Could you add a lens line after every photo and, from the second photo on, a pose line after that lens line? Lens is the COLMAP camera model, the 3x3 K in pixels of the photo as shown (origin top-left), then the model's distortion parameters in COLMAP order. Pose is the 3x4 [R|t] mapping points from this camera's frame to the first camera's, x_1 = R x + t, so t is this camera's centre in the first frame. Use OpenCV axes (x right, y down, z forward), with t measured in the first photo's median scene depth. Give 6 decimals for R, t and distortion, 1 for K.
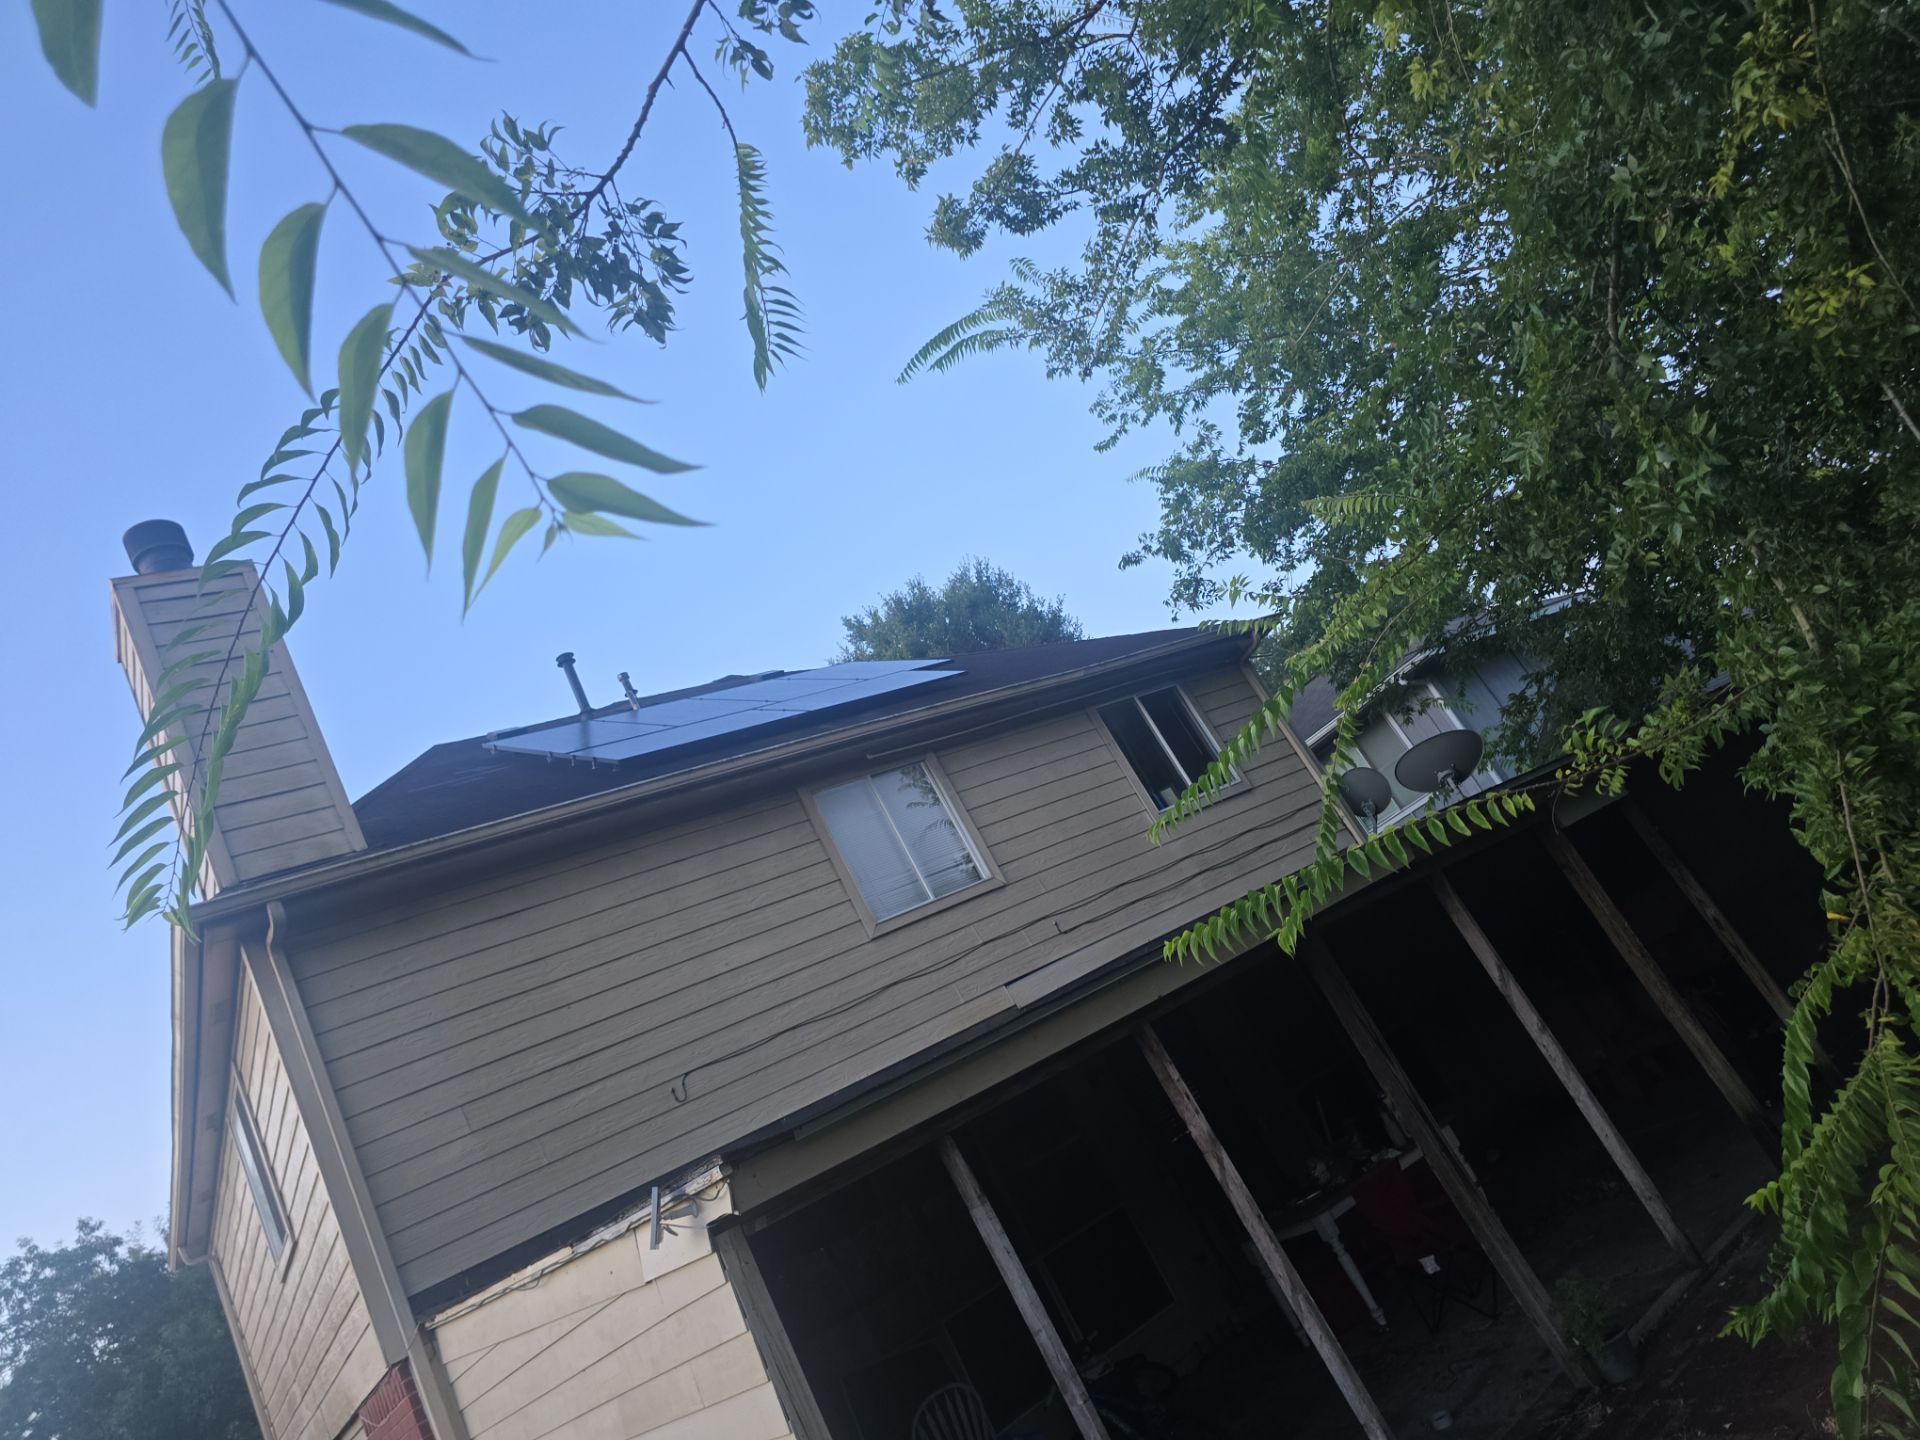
lens RADIAL K [[1267.0, 0, 960.0], [0, 1267.0, 720.0], [0, 0, 1]] dist [0.025394, -0.002636]
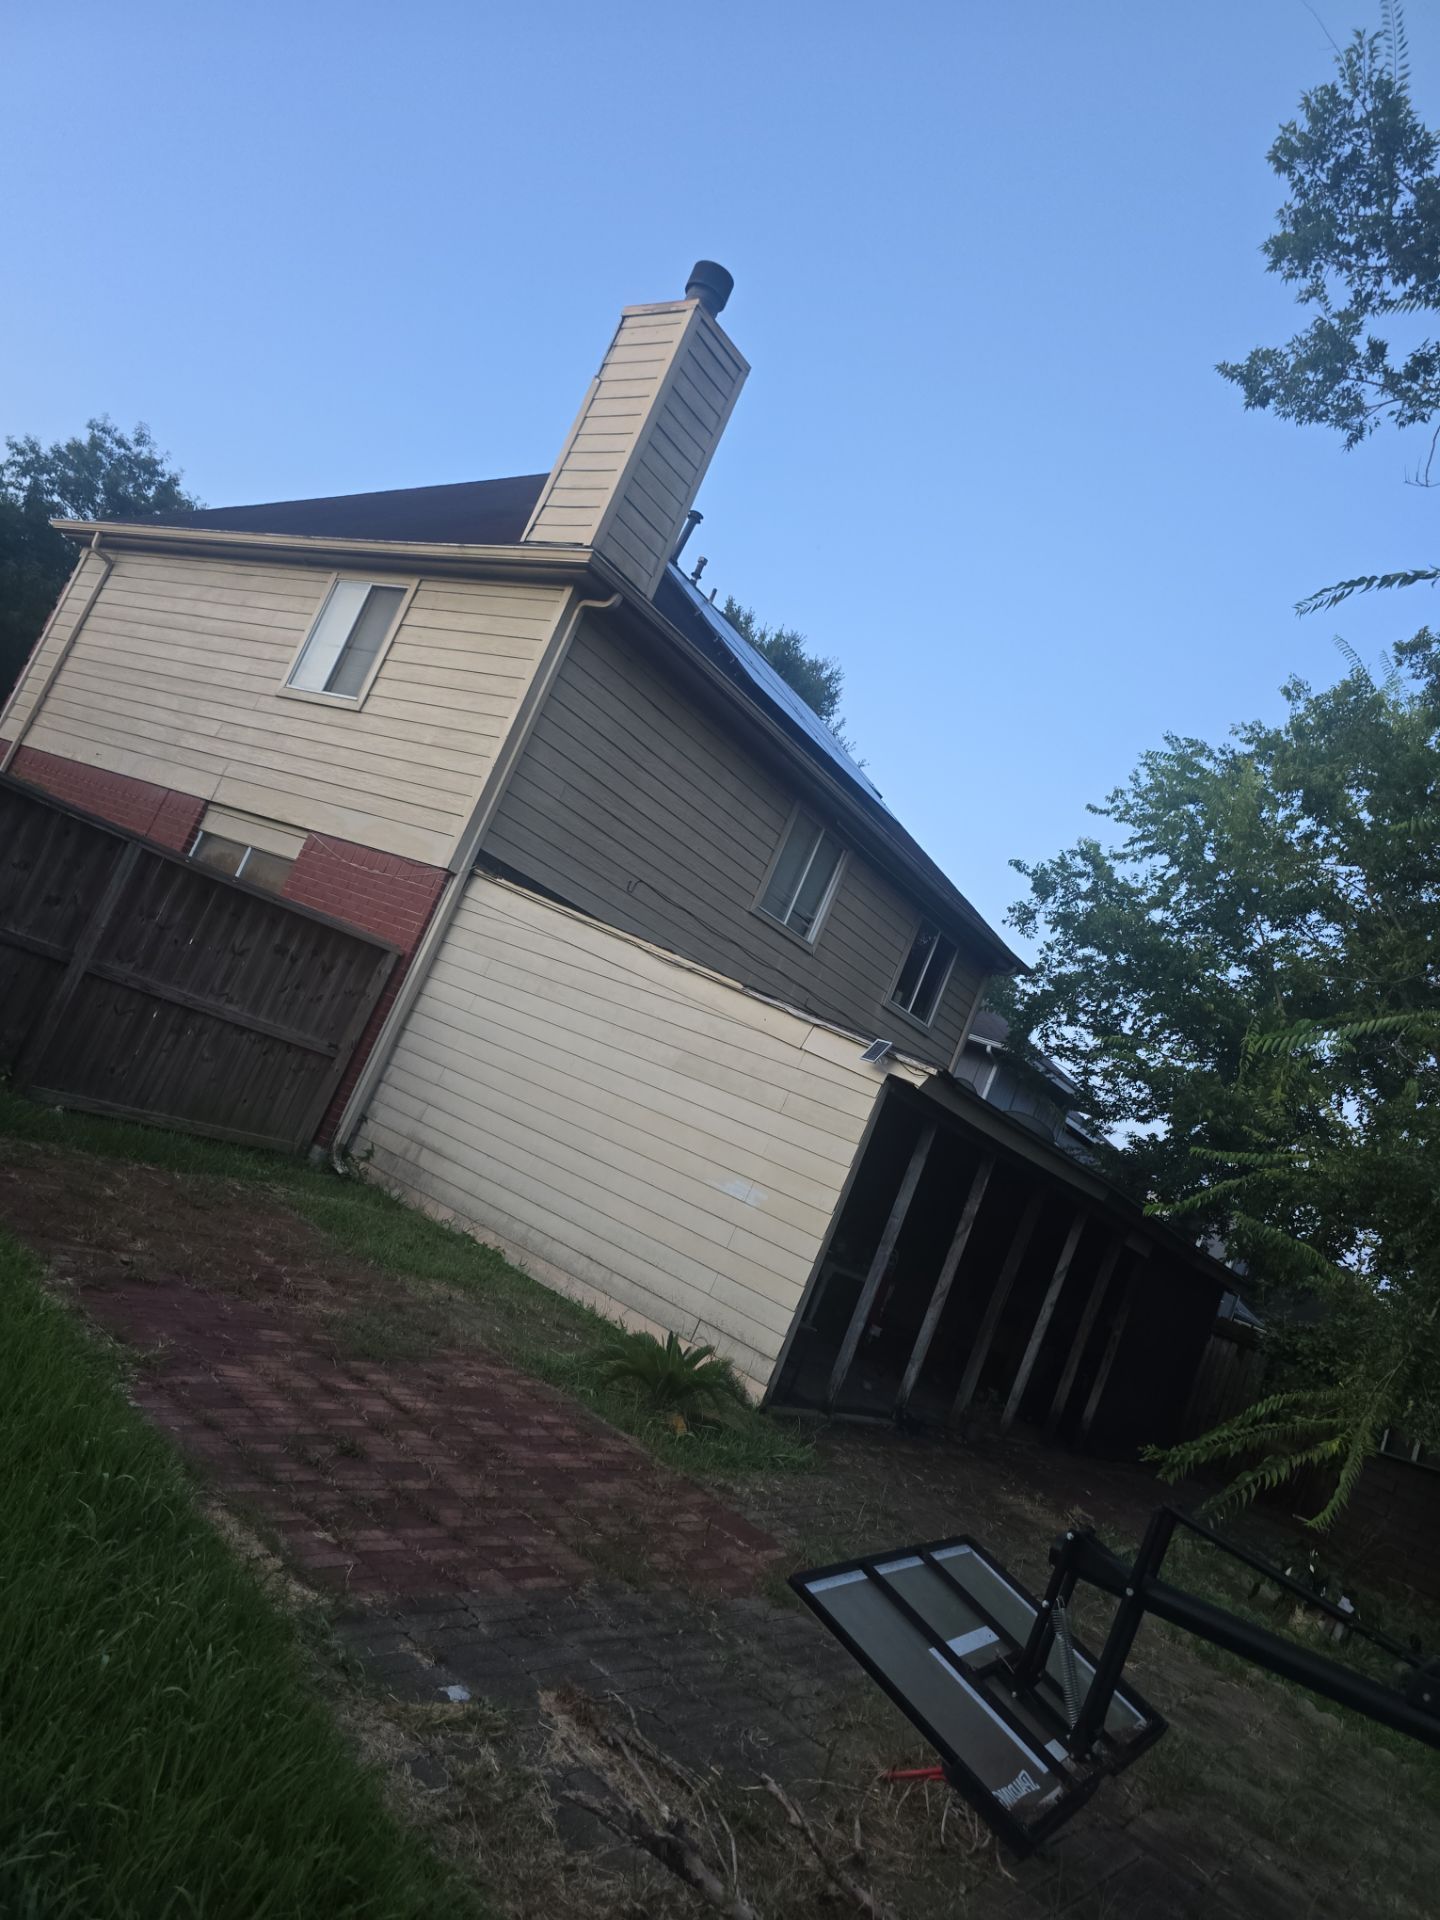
lens RADIAL K [[1267.0, 0, 720.0], [0, 1267.0, 960.0], [0, 0, 1]] dist [0.025394, -0.002636]
pose [[0.560451, 0.791328, 0.244322, -0.302068], [-0.822073, 0.567337, 0.048223, 0.127983], [-0.100453, -0.227877, 0.968494, -0.276494]]
